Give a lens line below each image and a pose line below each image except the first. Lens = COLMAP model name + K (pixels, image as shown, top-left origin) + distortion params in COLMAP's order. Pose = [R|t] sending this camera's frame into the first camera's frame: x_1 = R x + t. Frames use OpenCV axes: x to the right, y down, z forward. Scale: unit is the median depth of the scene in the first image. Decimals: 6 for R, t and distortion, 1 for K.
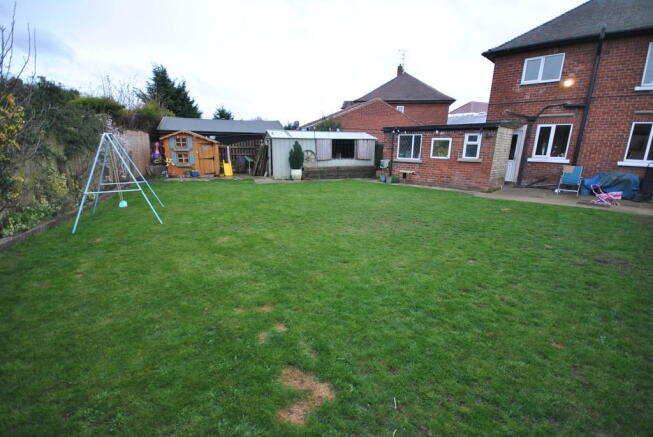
lens RADIAL K [[288.7, 0, 327.0], [0, 288.7, 217.7], [0, 0, 1]] dist [-0.003700, -0.002301]
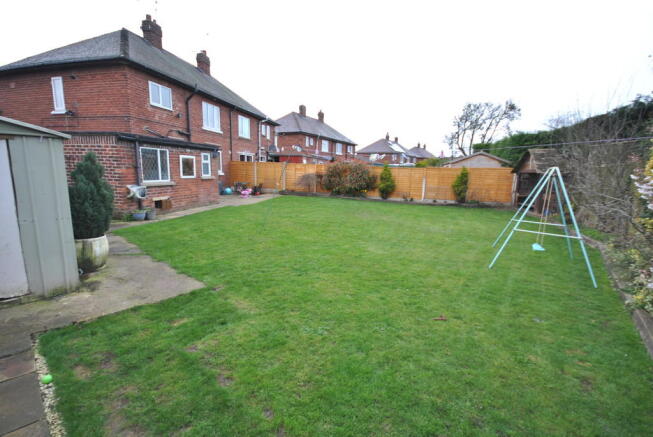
lens RADIAL K [[288.7, 0, 327.2], [0, 288.7, 218.0], [0, 0, 1]] dist [-0.003700, -0.002301]
pose [[-0.521330, -0.173439, 0.835544, -0.580035], [0.169056, 0.938731, 0.300339, -0.265239], [-0.836442, 0.297830, -0.460068, 1.010567]]
